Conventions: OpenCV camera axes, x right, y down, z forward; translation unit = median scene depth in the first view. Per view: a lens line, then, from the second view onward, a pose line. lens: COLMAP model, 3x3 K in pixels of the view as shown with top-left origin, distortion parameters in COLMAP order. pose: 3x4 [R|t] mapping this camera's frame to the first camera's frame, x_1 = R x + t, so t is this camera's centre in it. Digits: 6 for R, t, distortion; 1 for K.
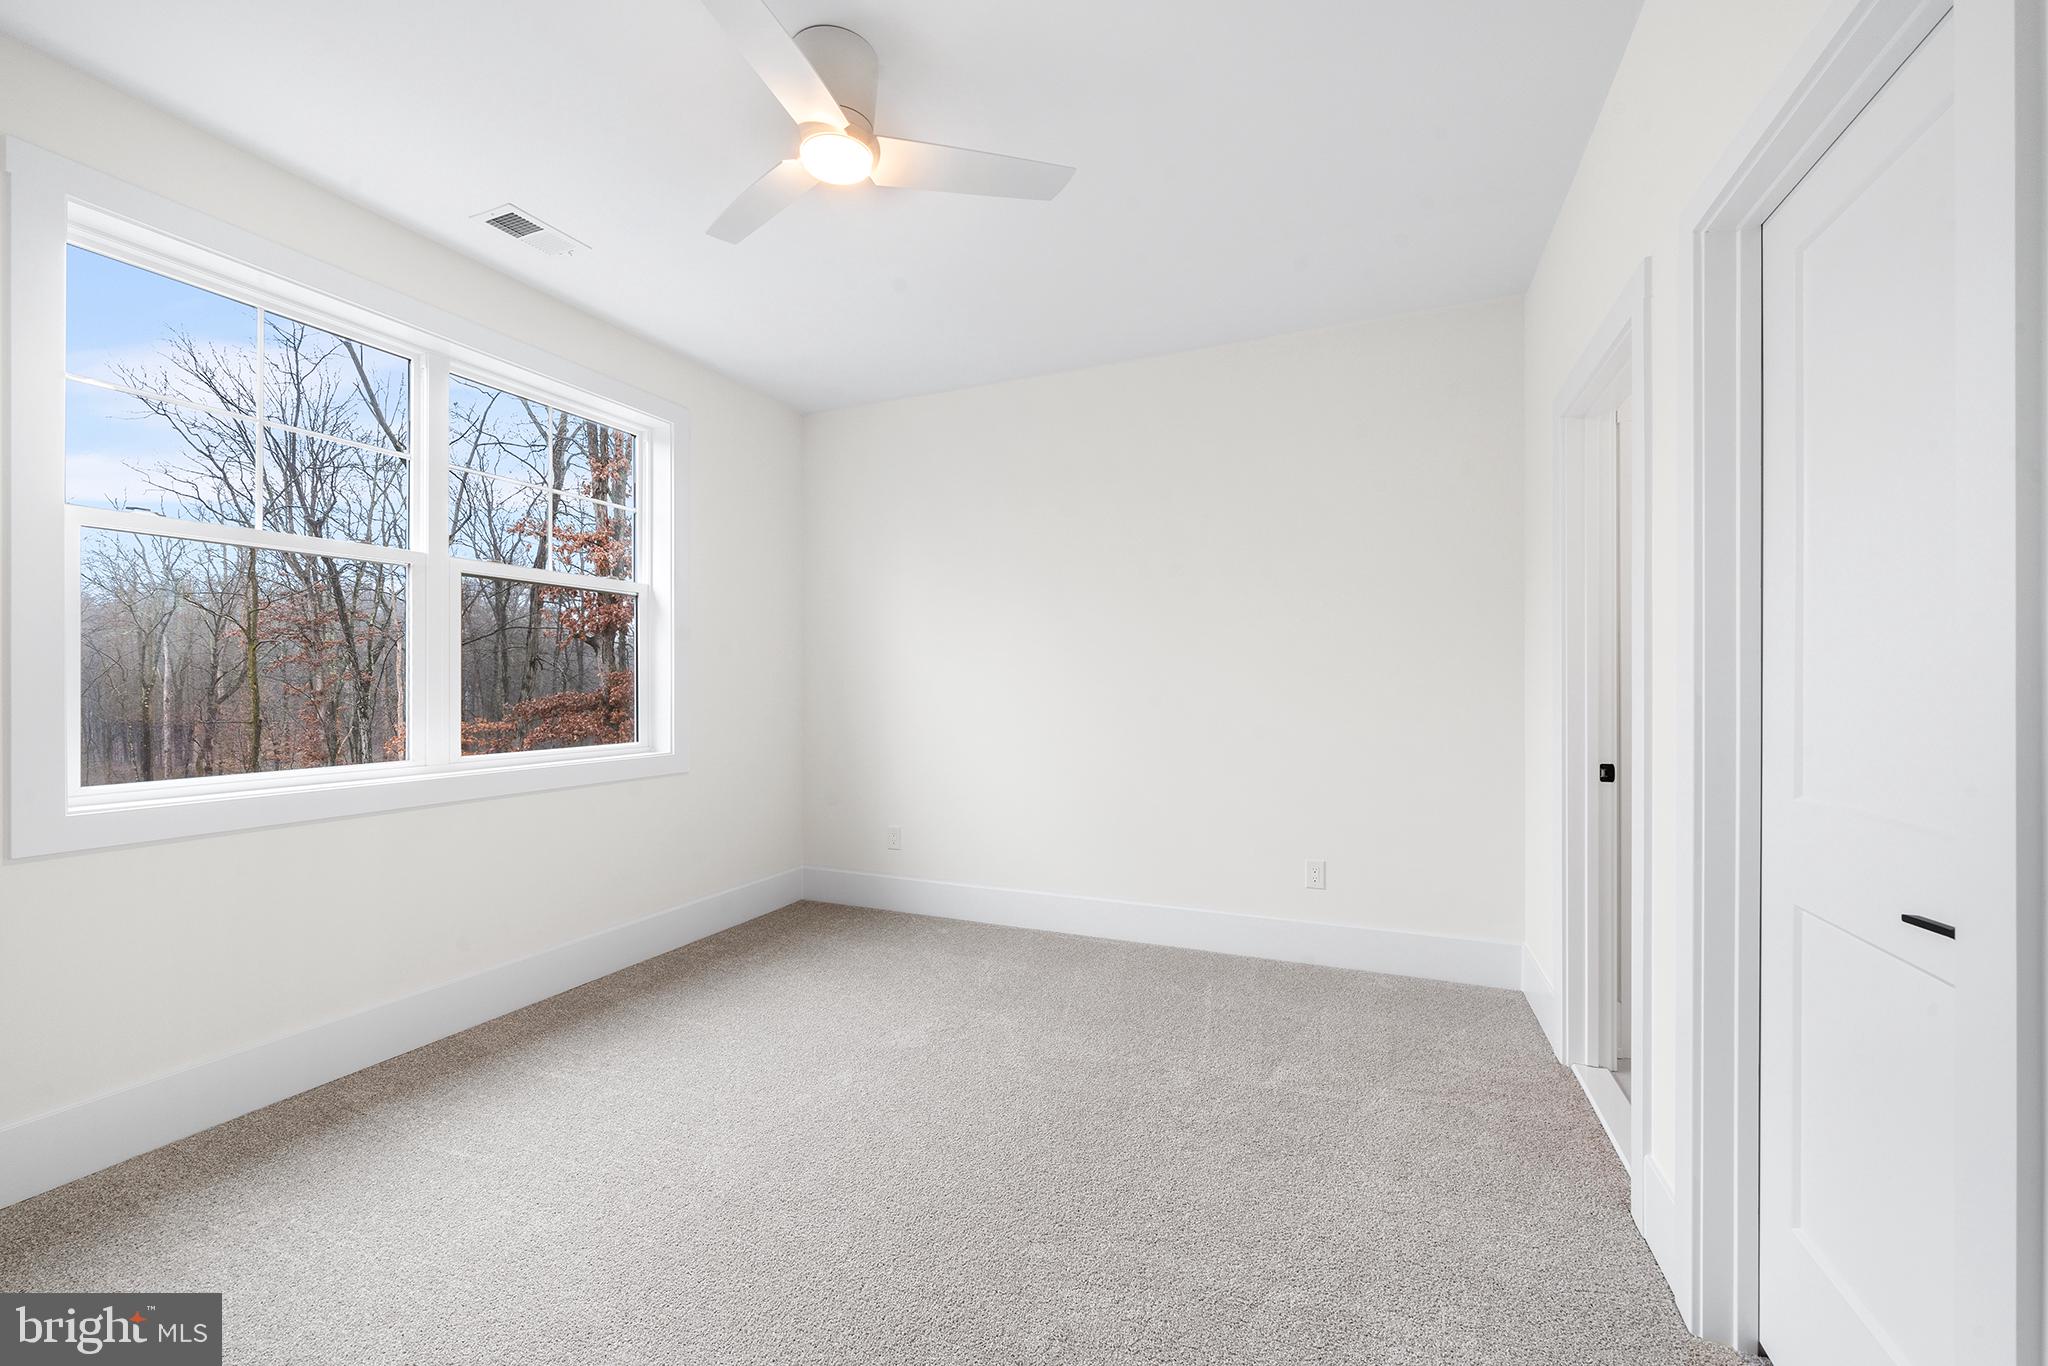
lens RADIAL K [[799.7, 0, 1024.0], [0, 799.7, 683.0], [0, 0, 1]] dist [-0.000496, -0.000068]
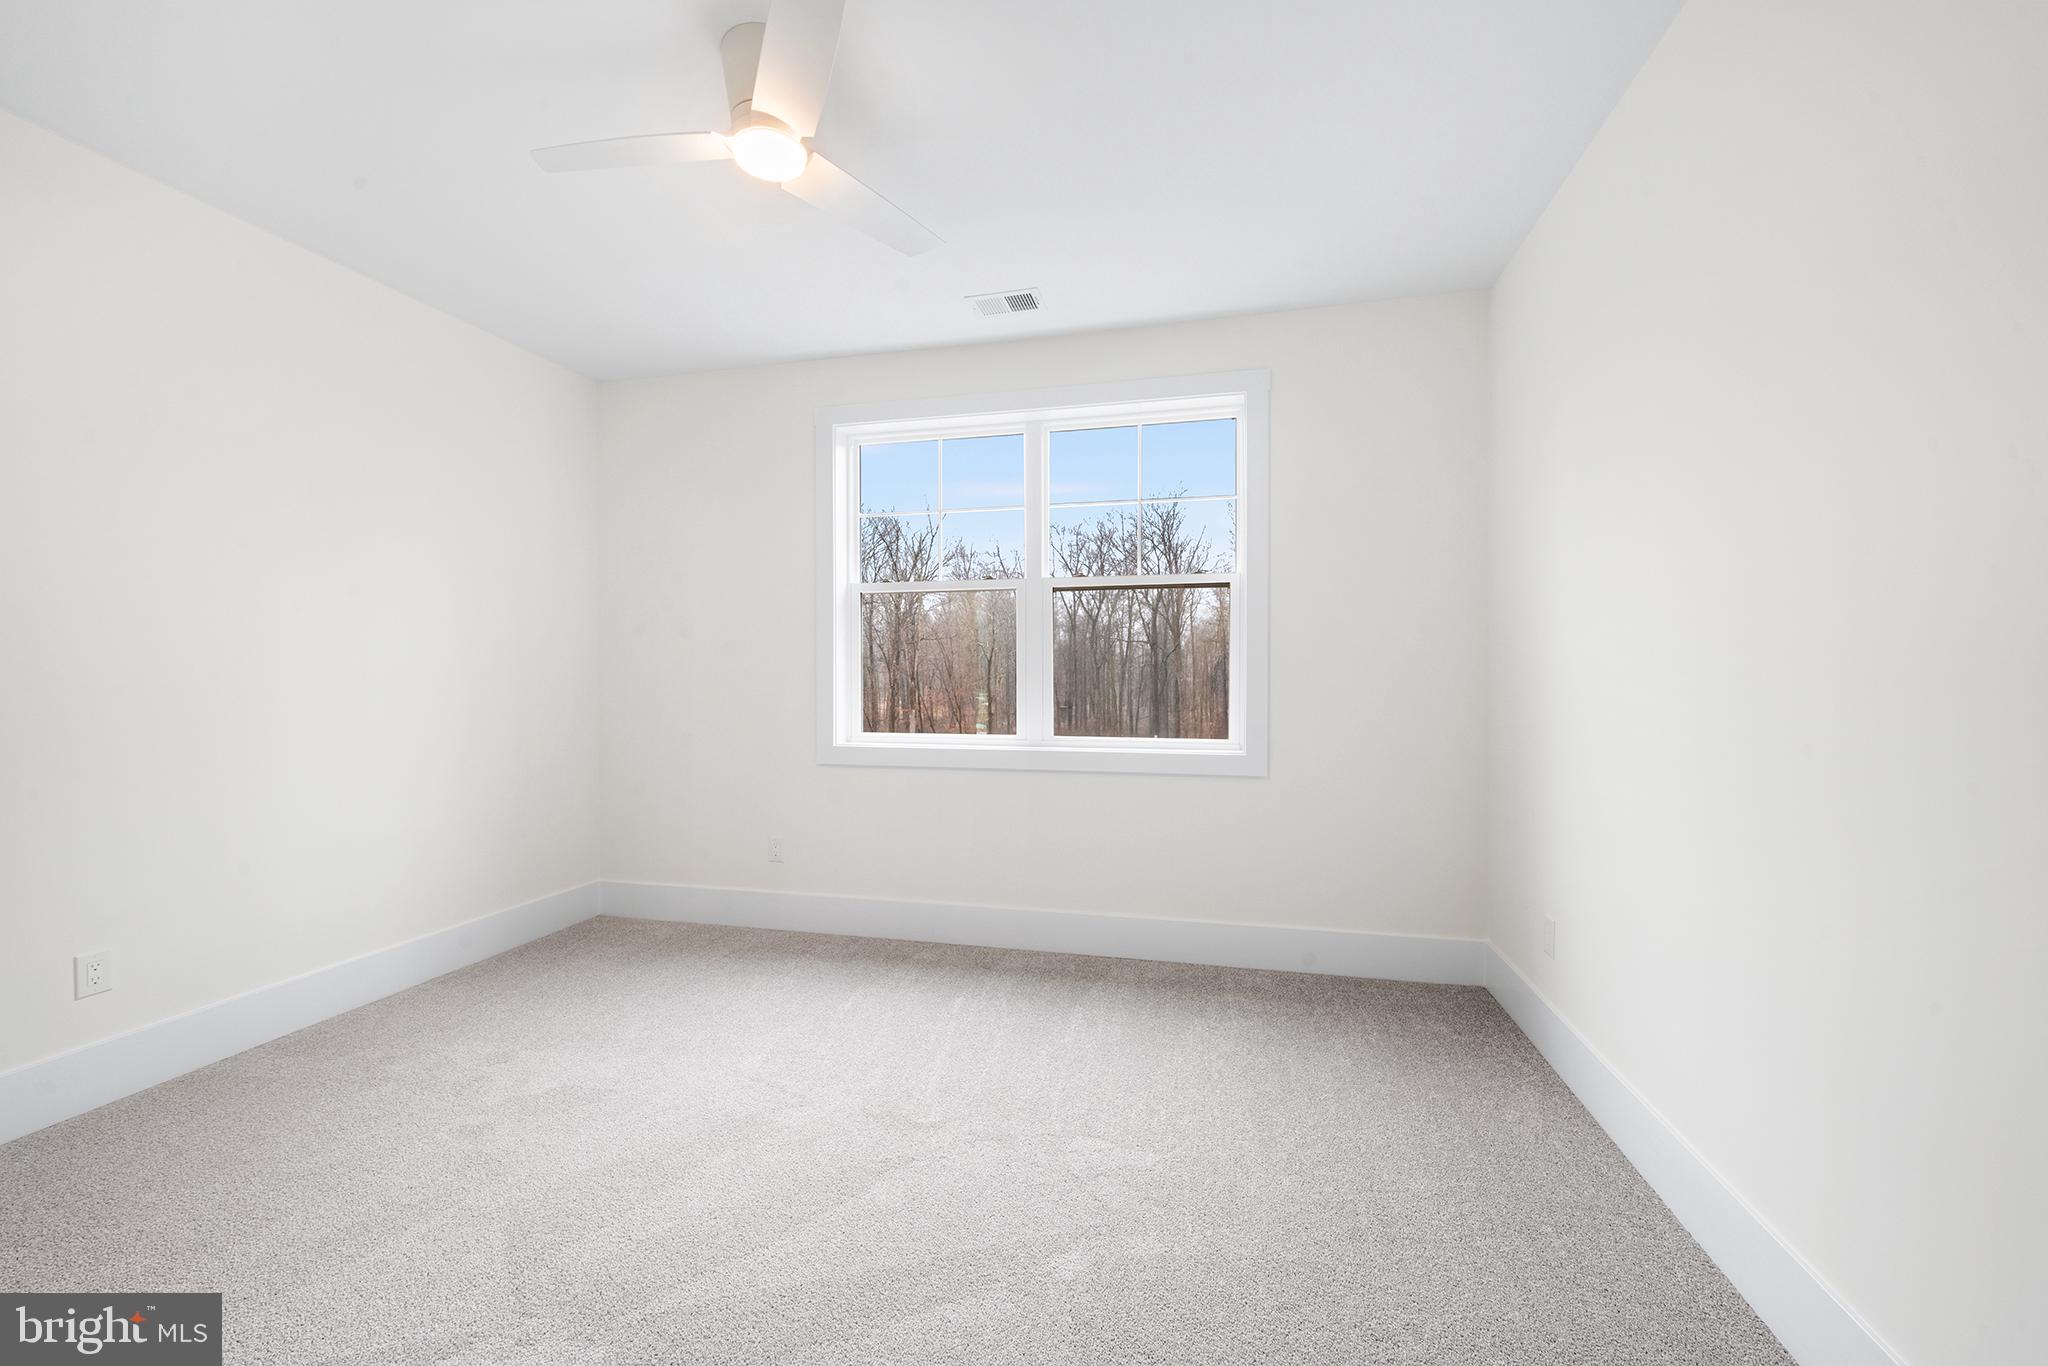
lens RADIAL K [[799.7, 0, 1024.0], [0, 799.7, 683.0], [0, 0, 1]] dist [-0.000496, -0.000068]
pose [[0.169880, 0.008511, -0.985428, 0.557849], [0.001198, 0.999960, 0.008843, -0.004110], [0.985464, -0.002683, 0.169863, 0.783888]]
